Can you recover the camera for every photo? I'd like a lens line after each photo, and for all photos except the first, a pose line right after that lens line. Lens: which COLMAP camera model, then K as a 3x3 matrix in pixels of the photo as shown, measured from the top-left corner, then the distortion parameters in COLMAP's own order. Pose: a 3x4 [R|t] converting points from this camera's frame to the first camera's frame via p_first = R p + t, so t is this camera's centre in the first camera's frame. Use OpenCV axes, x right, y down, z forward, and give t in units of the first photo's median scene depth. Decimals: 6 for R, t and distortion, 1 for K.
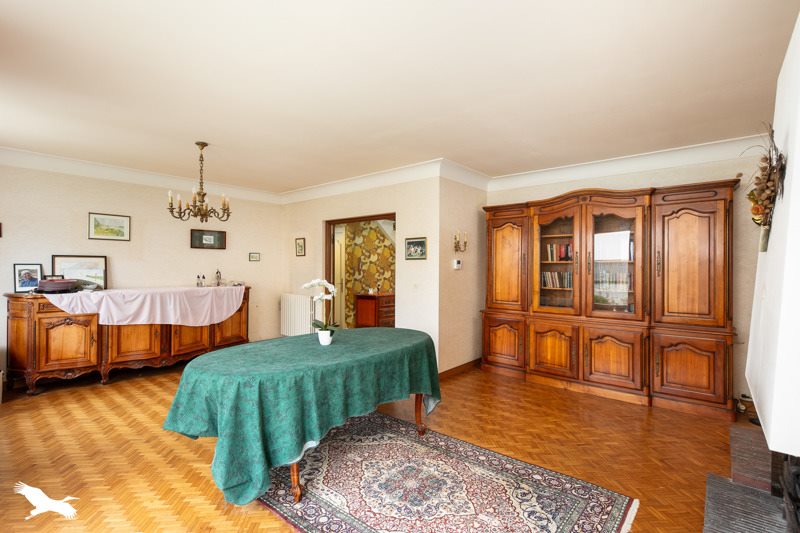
lens RADIAL K [[378.9, 0, 399.9], [0, 378.9, 265.5], [0, 0, 1]] dist [0.000878, 0.000118]
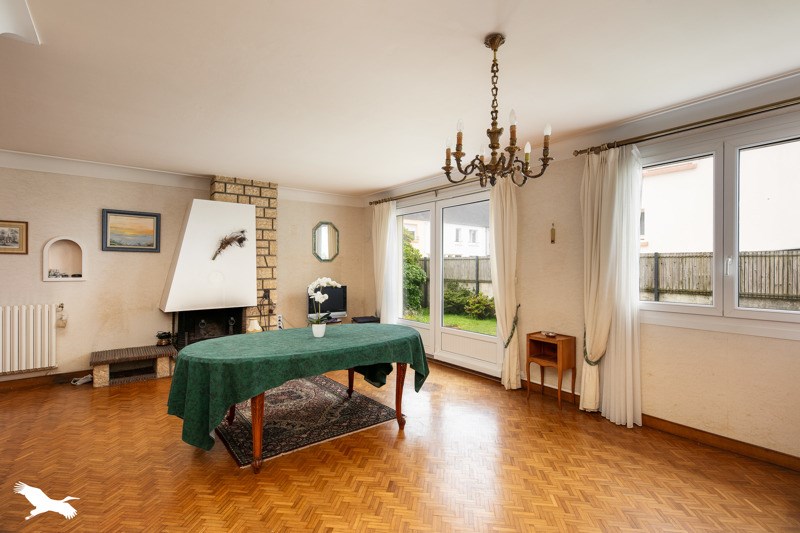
lens RADIAL K [[378.9, 0, 400.4], [0, 378.9, 266.9], [0, 0, 1]] dist [0.000878, 0.000118]
pose [[-0.977206, -0.008342, 0.212128, -0.627542], [-0.008543, 0.999964, -0.000027, 0.002356], [-0.212120, -0.001838, -0.977242, 1.928666]]
